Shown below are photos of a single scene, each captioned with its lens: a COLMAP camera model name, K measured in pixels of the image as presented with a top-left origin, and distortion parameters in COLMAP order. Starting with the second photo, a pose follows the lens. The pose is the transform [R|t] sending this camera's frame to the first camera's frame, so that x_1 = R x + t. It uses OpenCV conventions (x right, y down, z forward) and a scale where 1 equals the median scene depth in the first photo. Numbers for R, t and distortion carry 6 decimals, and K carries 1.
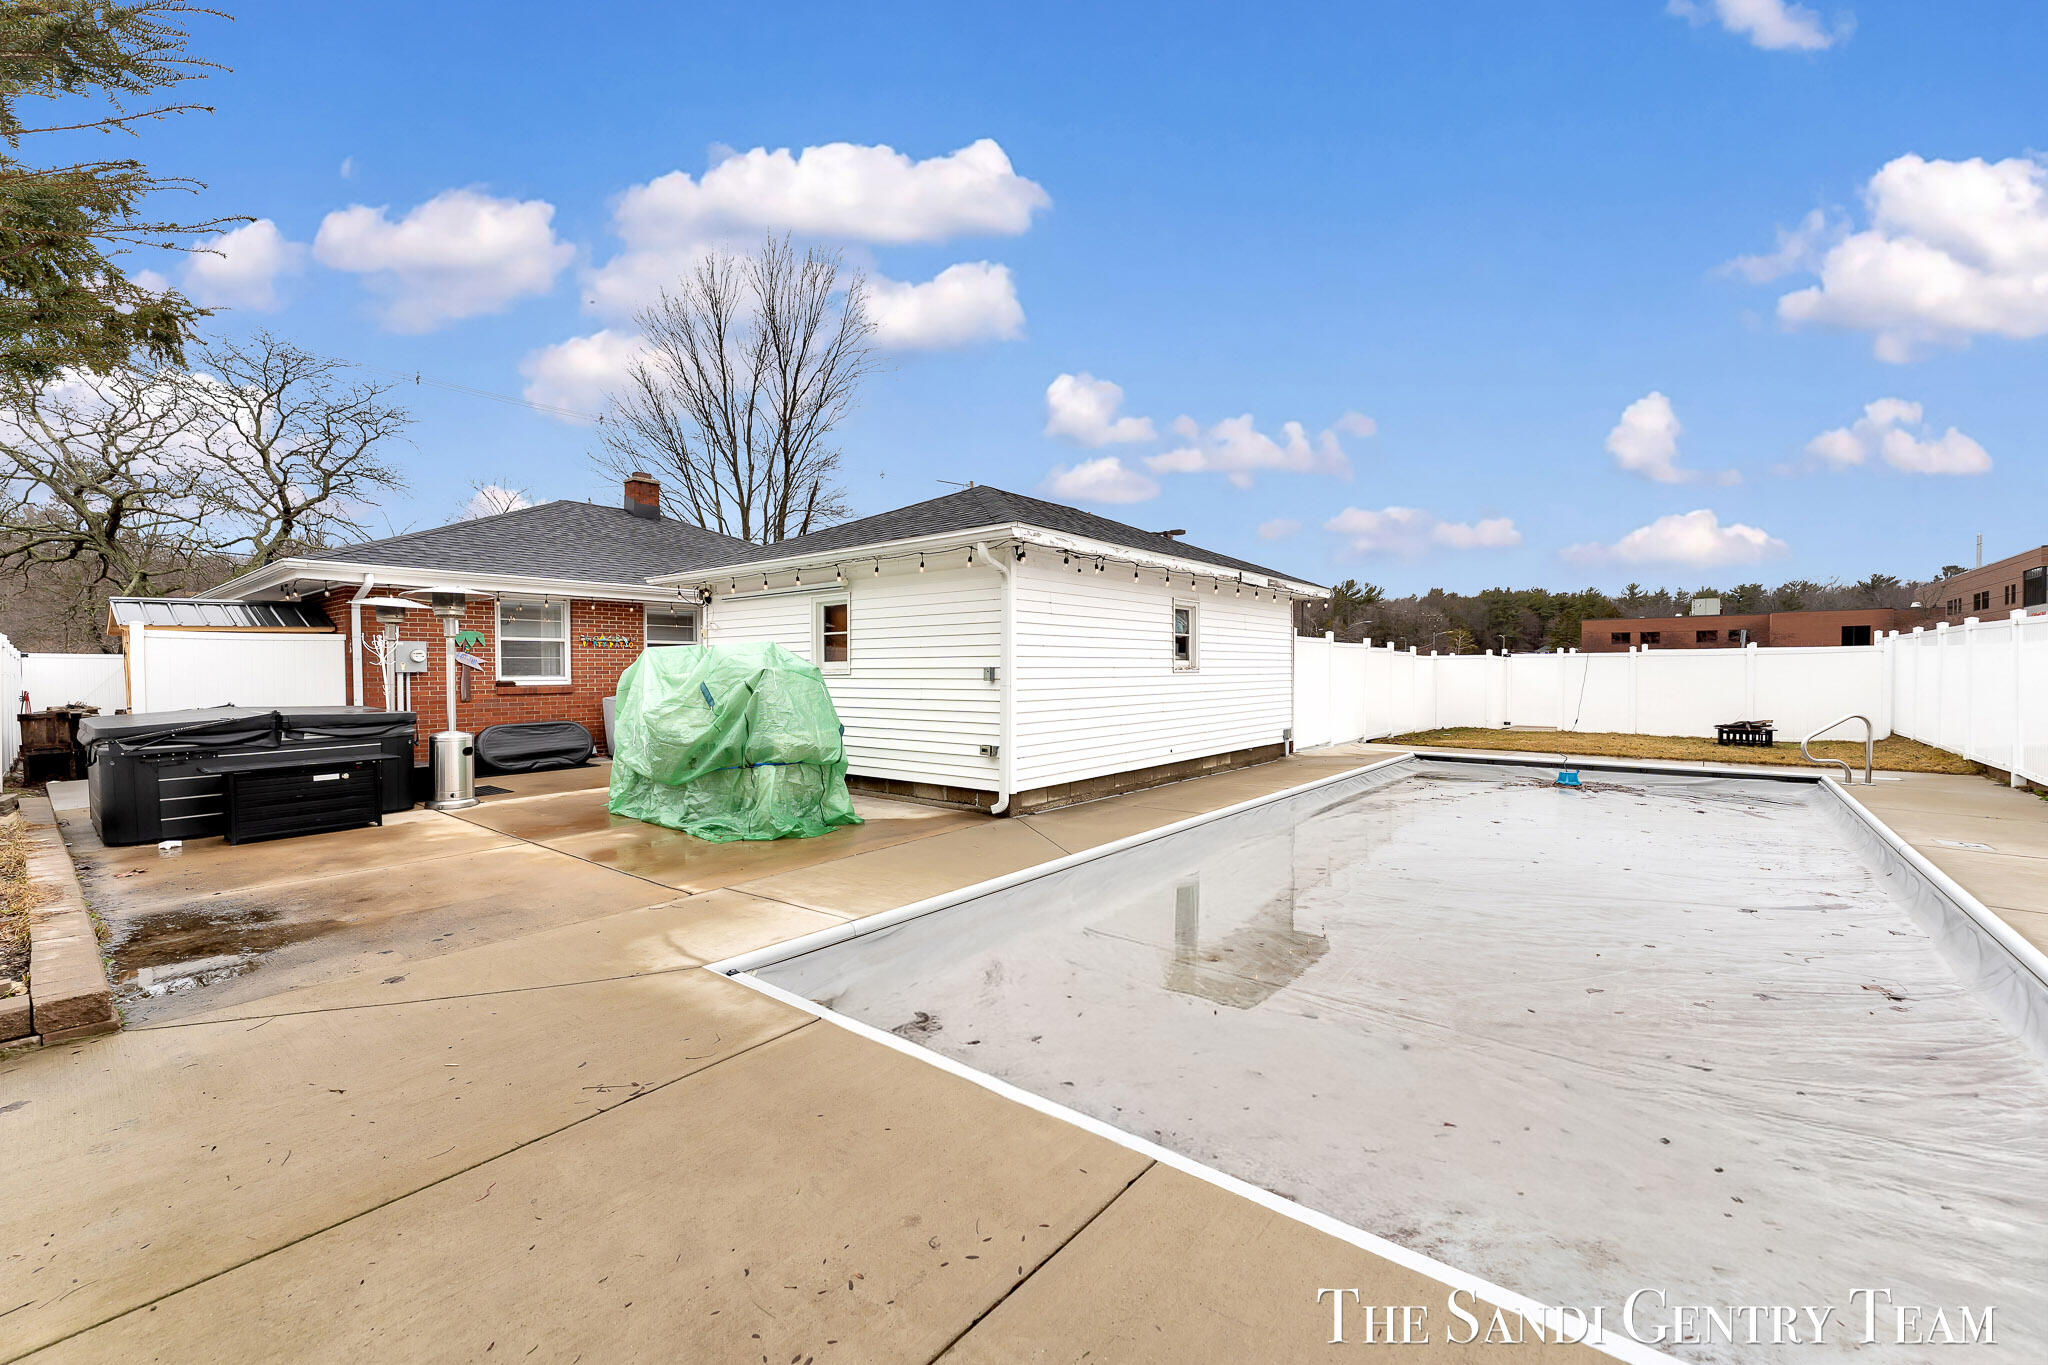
lens RADIAL K [[805.6, 0, 989.9], [0, 805.6, 681.3], [0, 0, 1]] dist [0.000160, 0.000012]
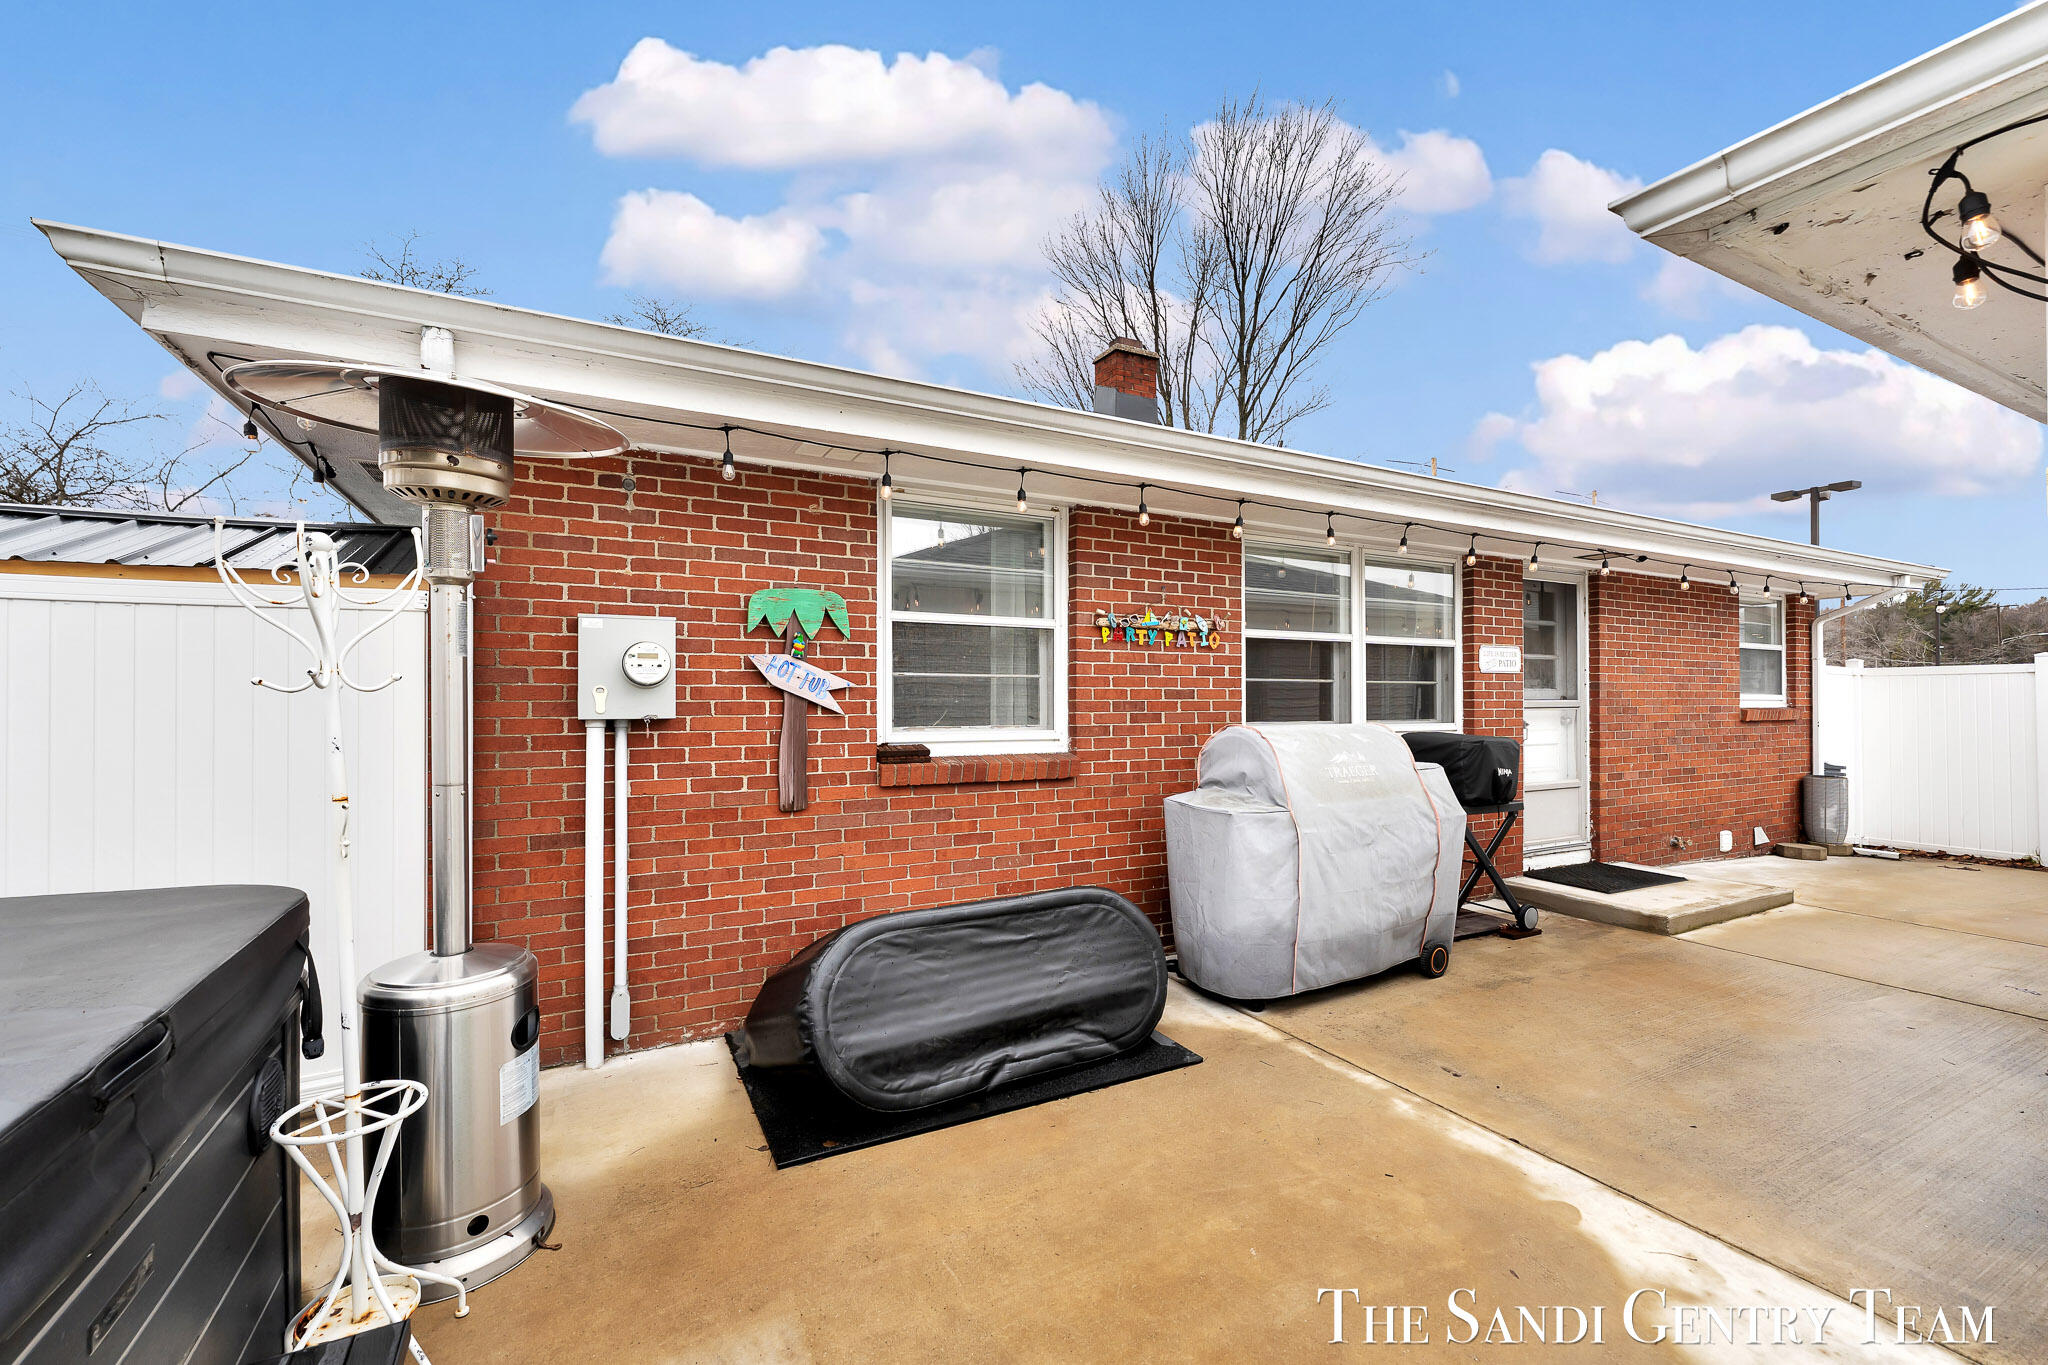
lens RADIAL K [[820.8, 0, 1008.3], [0, 820.8, 697.8], [0, 0, 1]] dist [-0.001588, -0.000129]
pose [[0.915724, 0.003705, -0.401791, -0.227150], [-0.011574, 0.999786, -0.017158, -0.007567], [0.401641, 0.020362, 0.915571, 0.376809]]
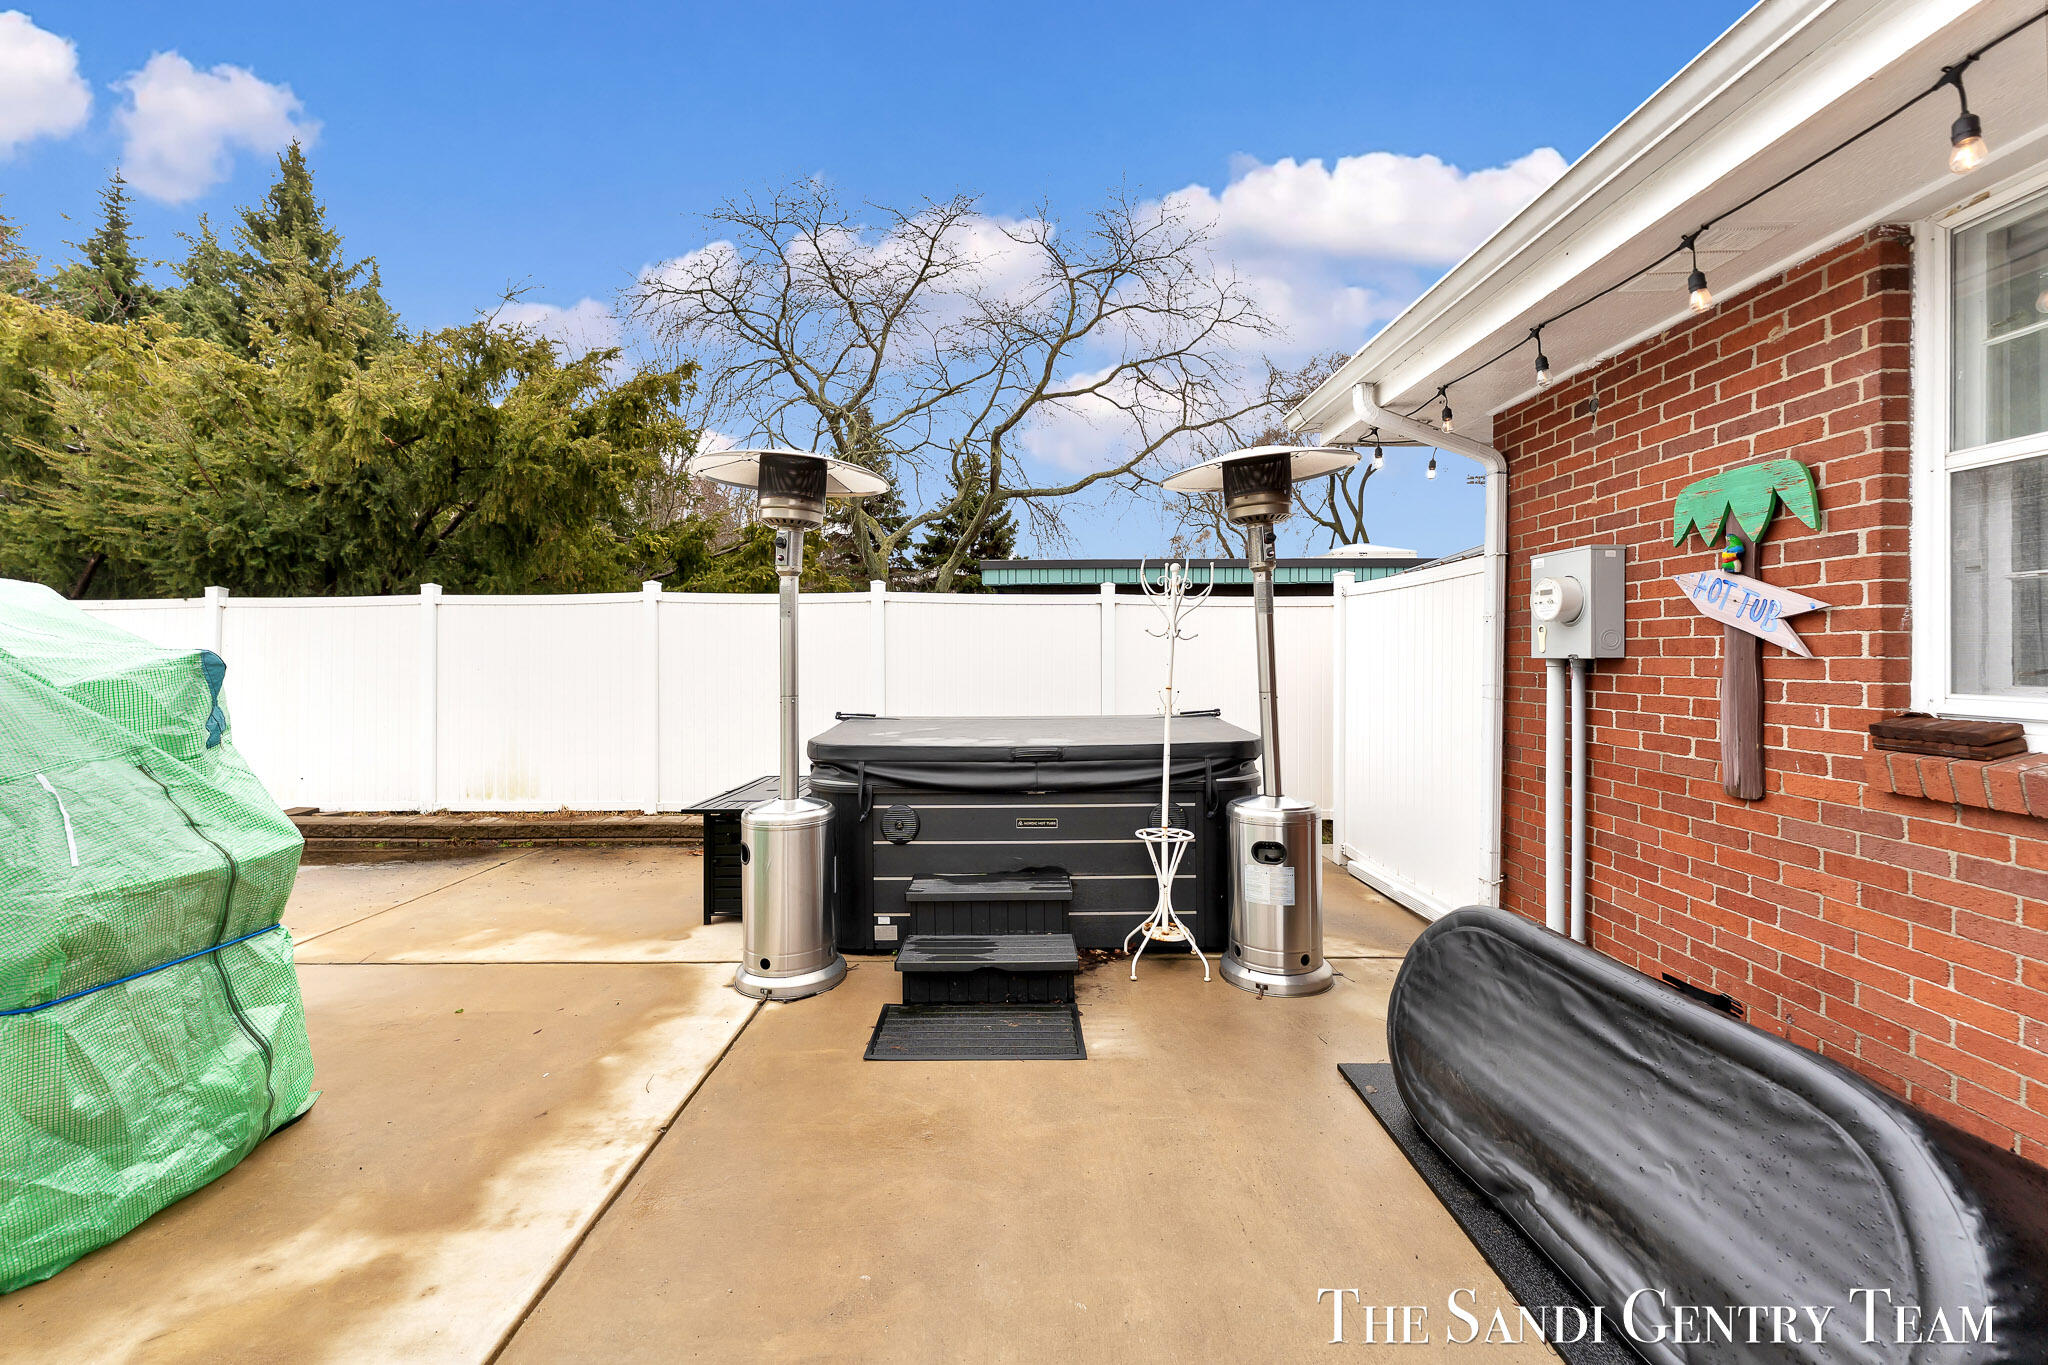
lens RADIAL K [[833.3, 0, 1007.4], [0, 833.3, 667.1], [0, 0, 1]] dist [-0.001647, -0.000513]
pose [[-0.776189, 0.014037, -0.630344, -0.184315], [-0.008144, 0.999446, 0.032285, -0.007863], [0.630448, 0.030193, -0.775644, 0.535279]]
